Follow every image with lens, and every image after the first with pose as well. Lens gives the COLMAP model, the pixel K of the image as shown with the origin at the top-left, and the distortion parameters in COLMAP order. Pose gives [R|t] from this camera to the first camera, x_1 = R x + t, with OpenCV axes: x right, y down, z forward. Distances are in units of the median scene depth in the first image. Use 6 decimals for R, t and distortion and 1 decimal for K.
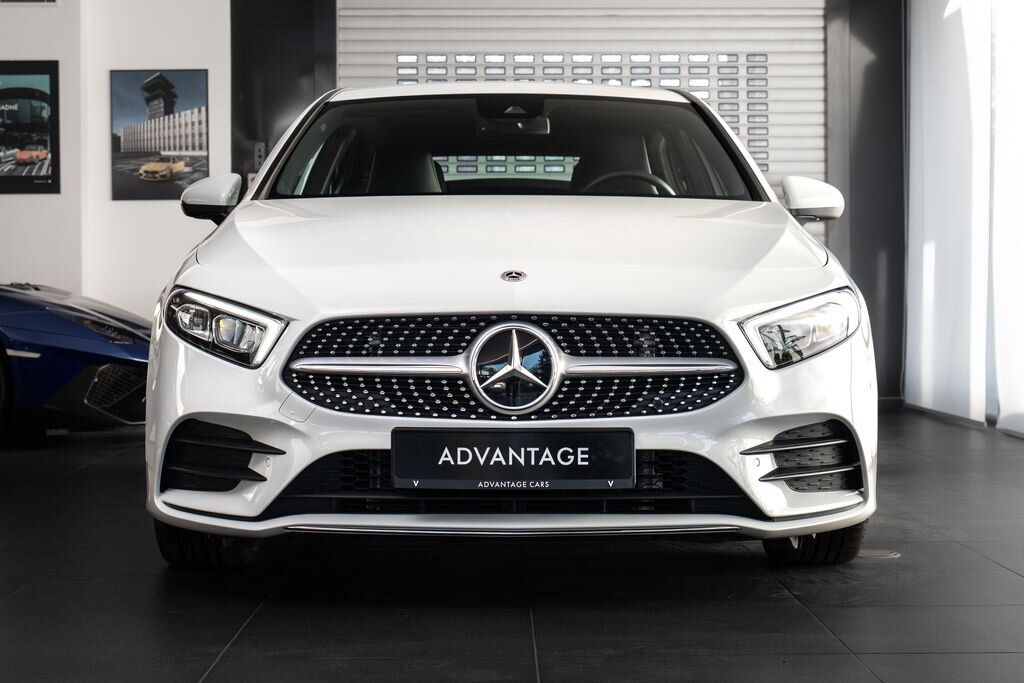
lens RADIAL K [[2042.2, 0, 514.8], [0, 2042.2, 337.6], [0, 0, 1]] dist [0.000340, 0.000000]
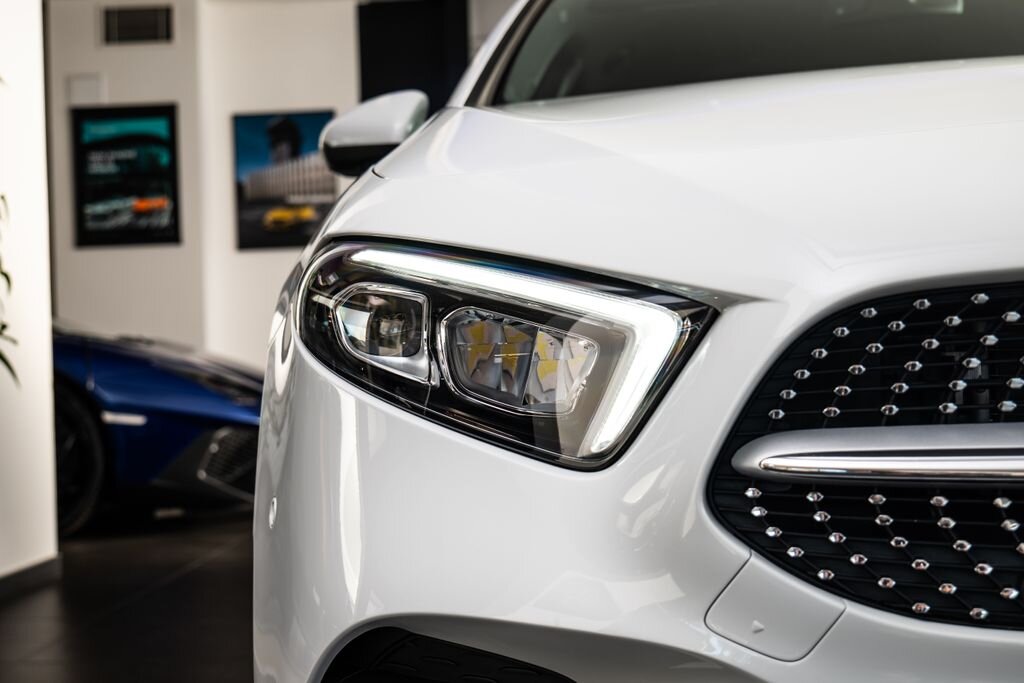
lens RADIAL K [[1569.4, 0, 508.0], [0, 1569.4, 342.5], [0, 0, 1]] dist [0.020430, 0.000000]
pose [[0.998993, -0.028929, -0.034290, -0.133805], [0.027852, 0.999116, -0.031473, 0.003306], [0.035170, 0.030487, 0.998916, 0.775682]]
